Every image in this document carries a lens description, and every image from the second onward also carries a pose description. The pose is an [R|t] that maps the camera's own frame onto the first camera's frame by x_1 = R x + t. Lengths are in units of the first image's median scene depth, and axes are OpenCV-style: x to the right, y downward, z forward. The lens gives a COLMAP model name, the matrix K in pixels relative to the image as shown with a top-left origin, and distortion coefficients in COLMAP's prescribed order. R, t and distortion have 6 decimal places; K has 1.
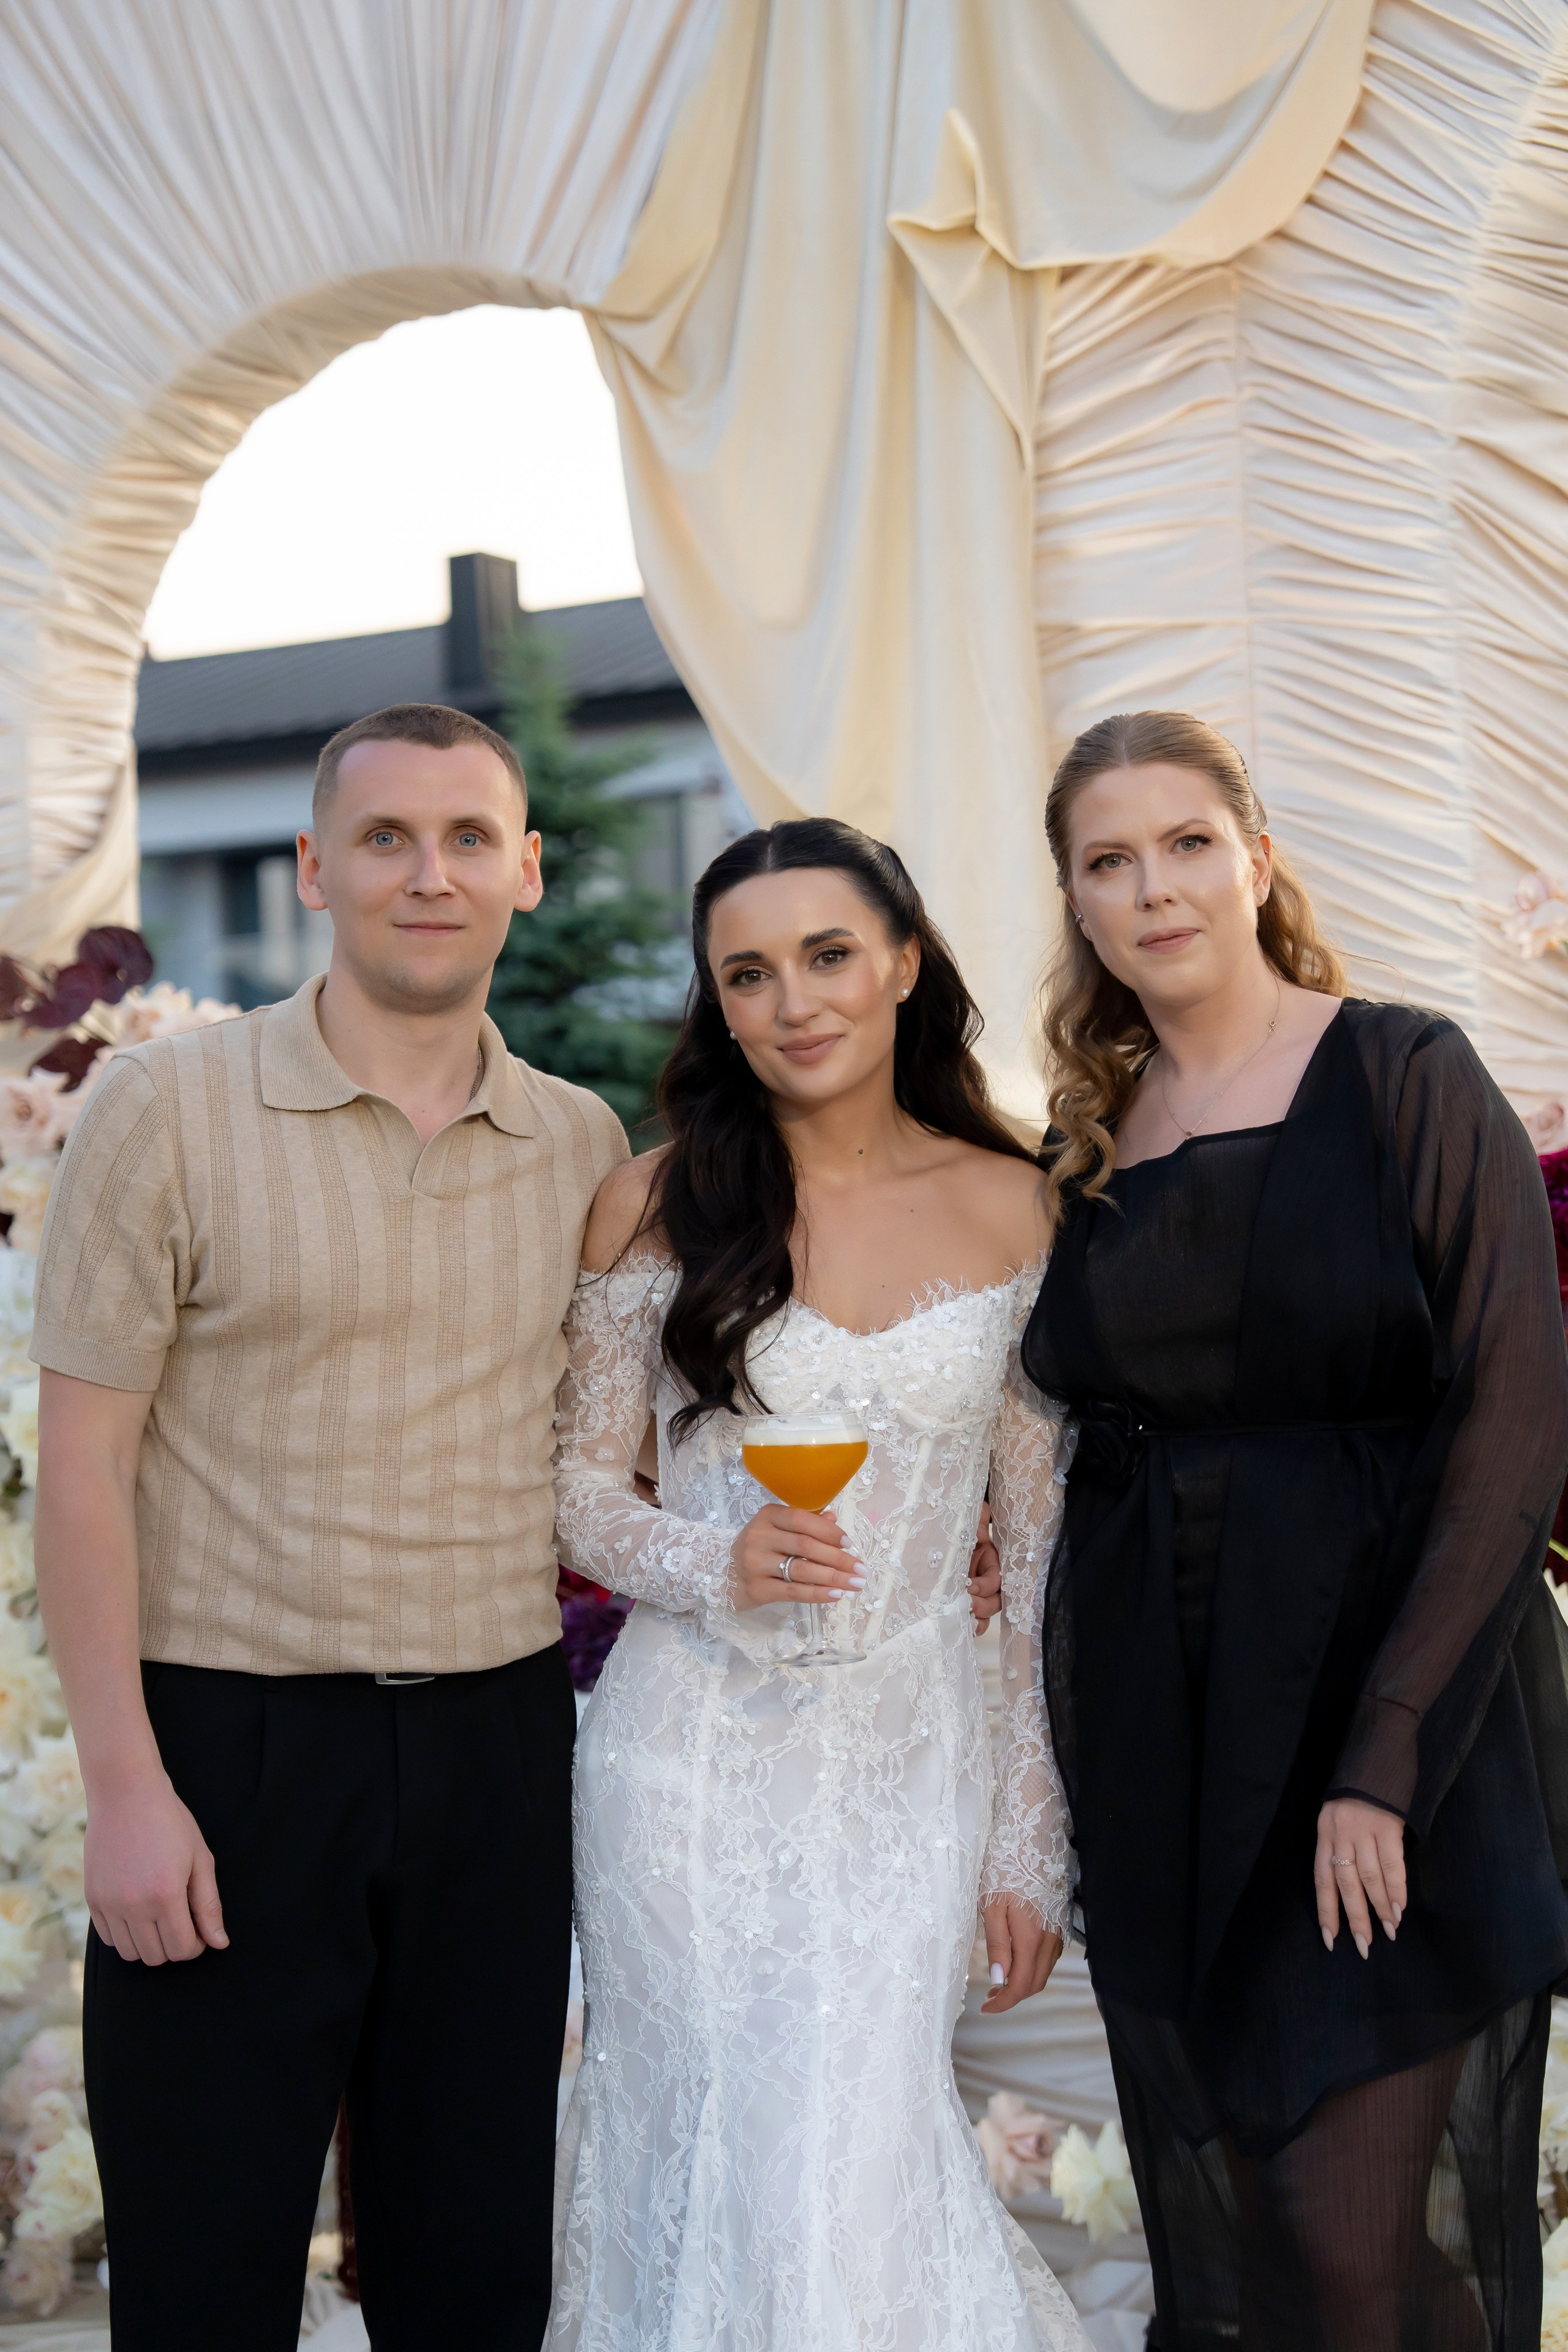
lens RADIAL K [[3911.5, 0, 834.2], [0, 3911.5, 1213.8], [0, 0, 1]] dist [0.053472, 0.000000]
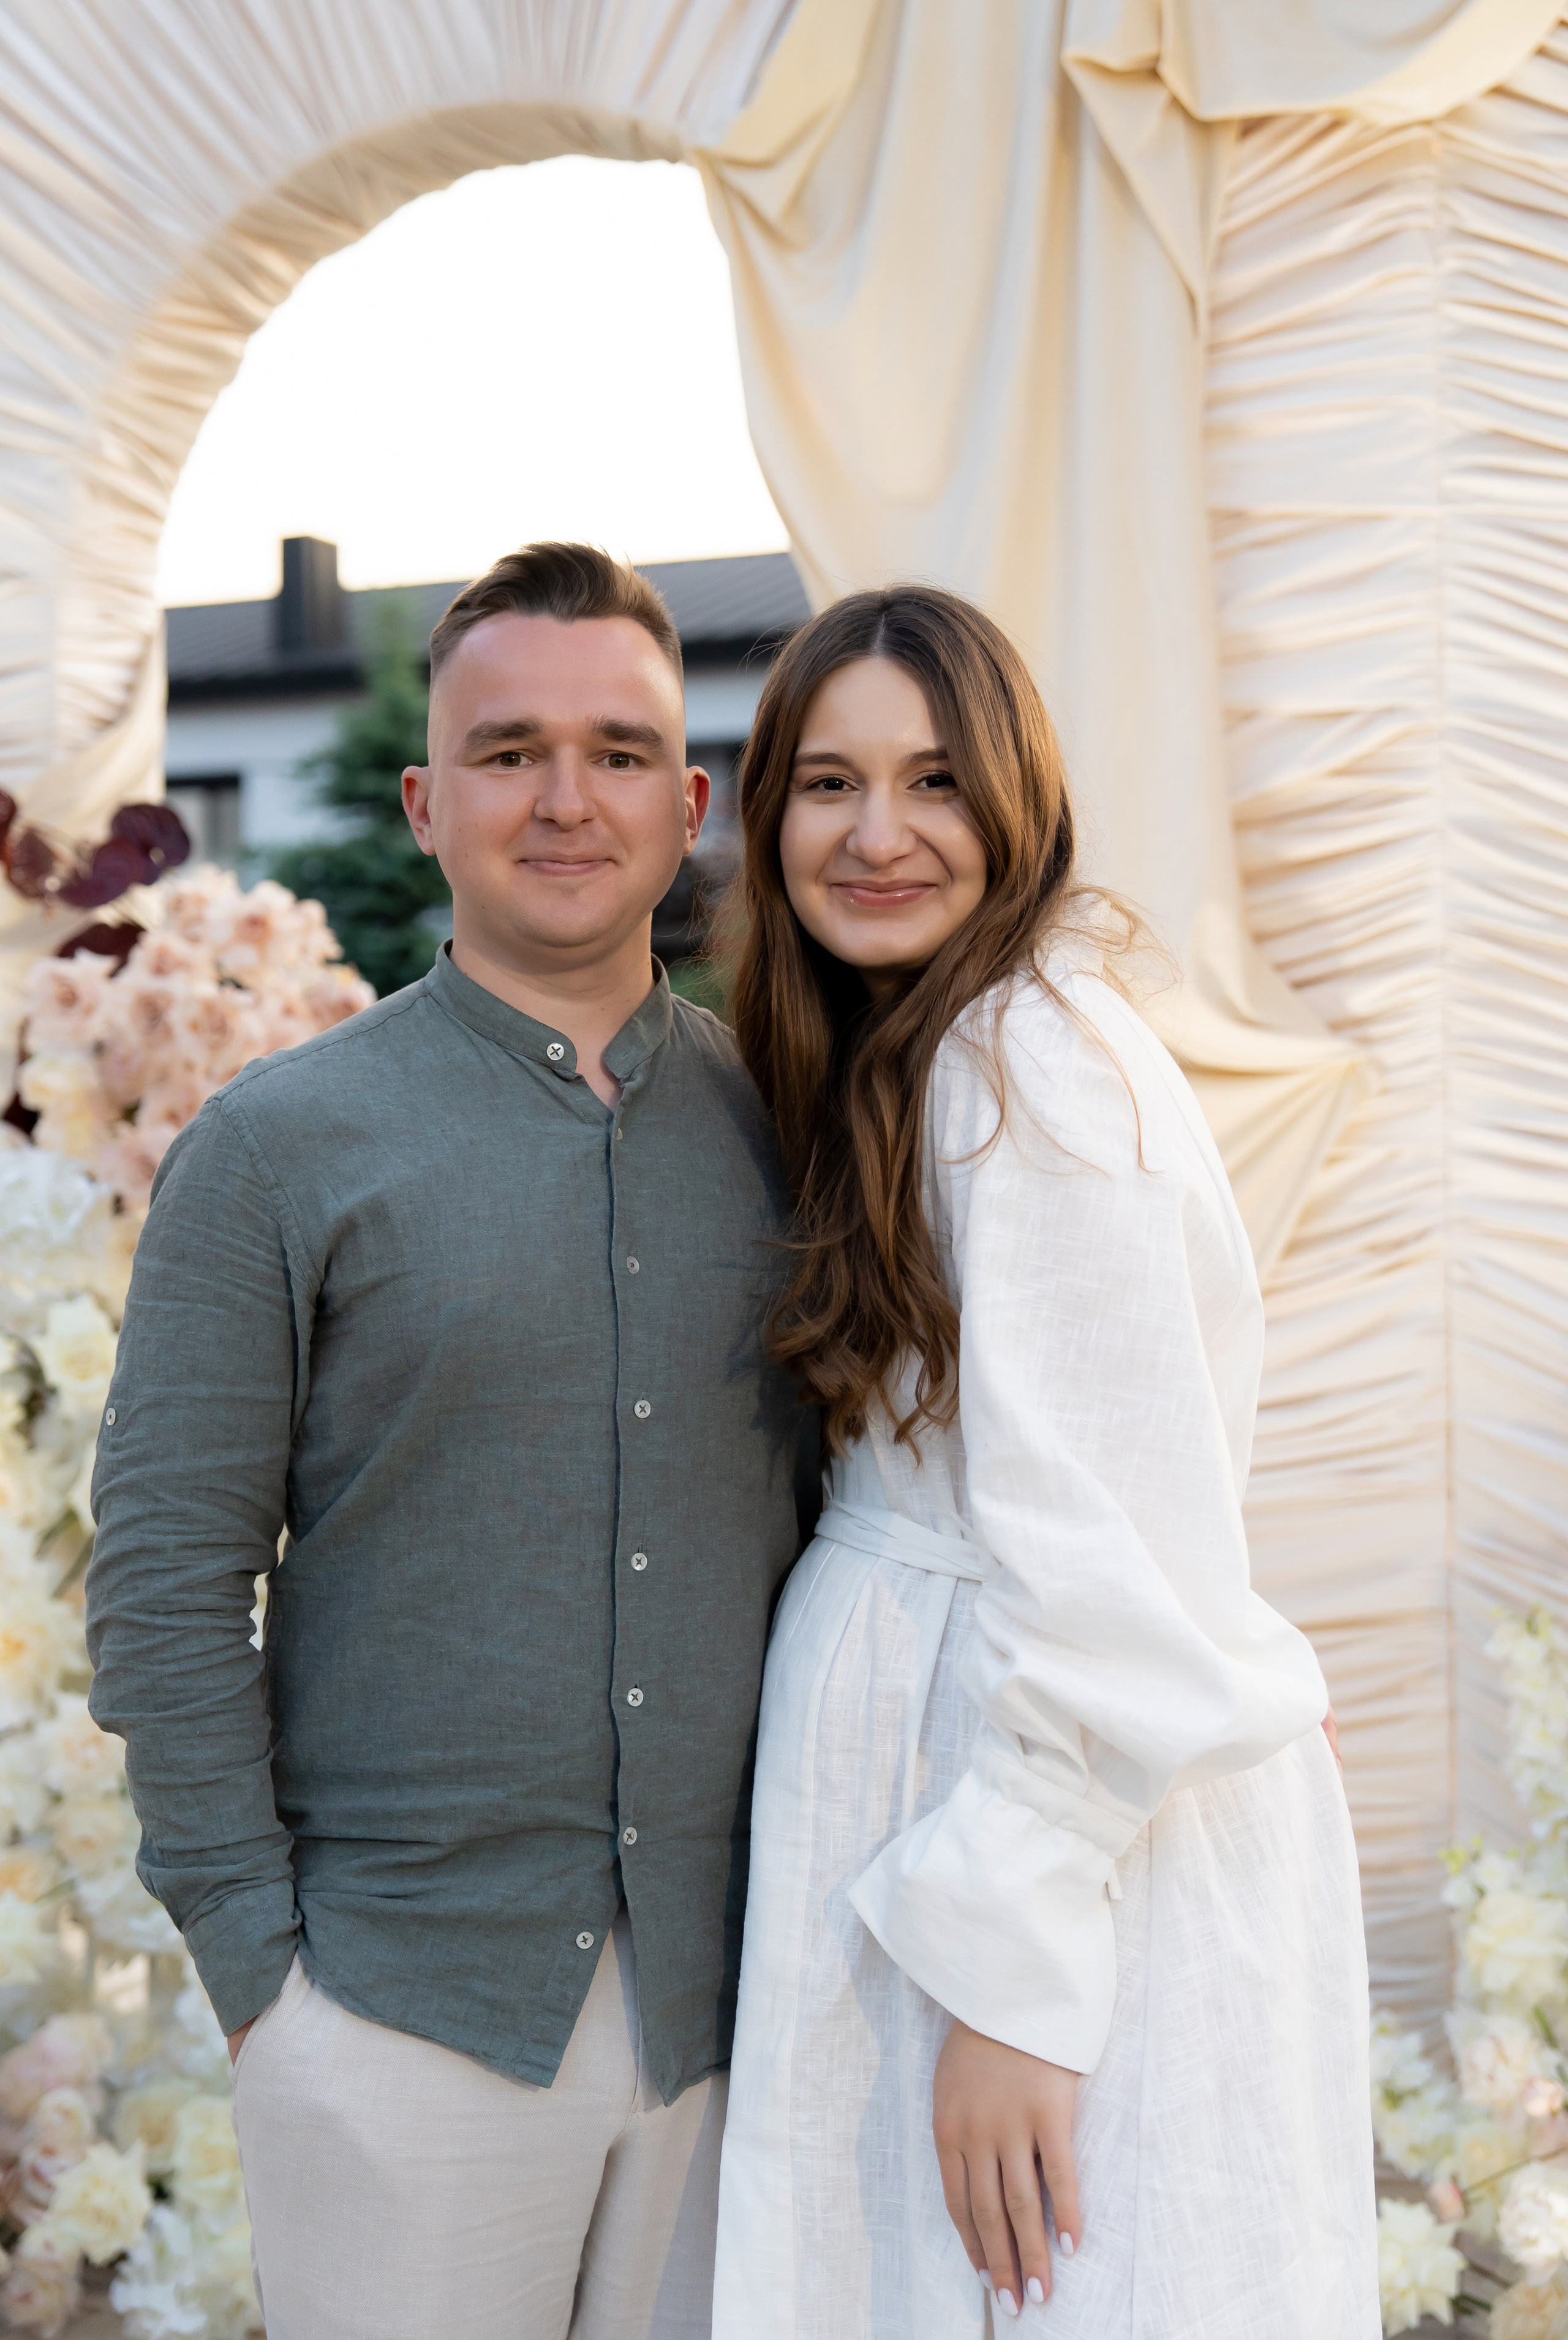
lens RADIAL K [[3346.6, 0, 836.7], [0, 3346.6, 1144.2], [0, 0, 1]] dist [0.042243, 0.000000]
pose [[0.996372, 0.033055, 0.078420, -0.090859], [-0.033300, 0.999444, 0.001816, 0.000211], [-0.078316, -0.004420, 0.996919, 0.221495]]
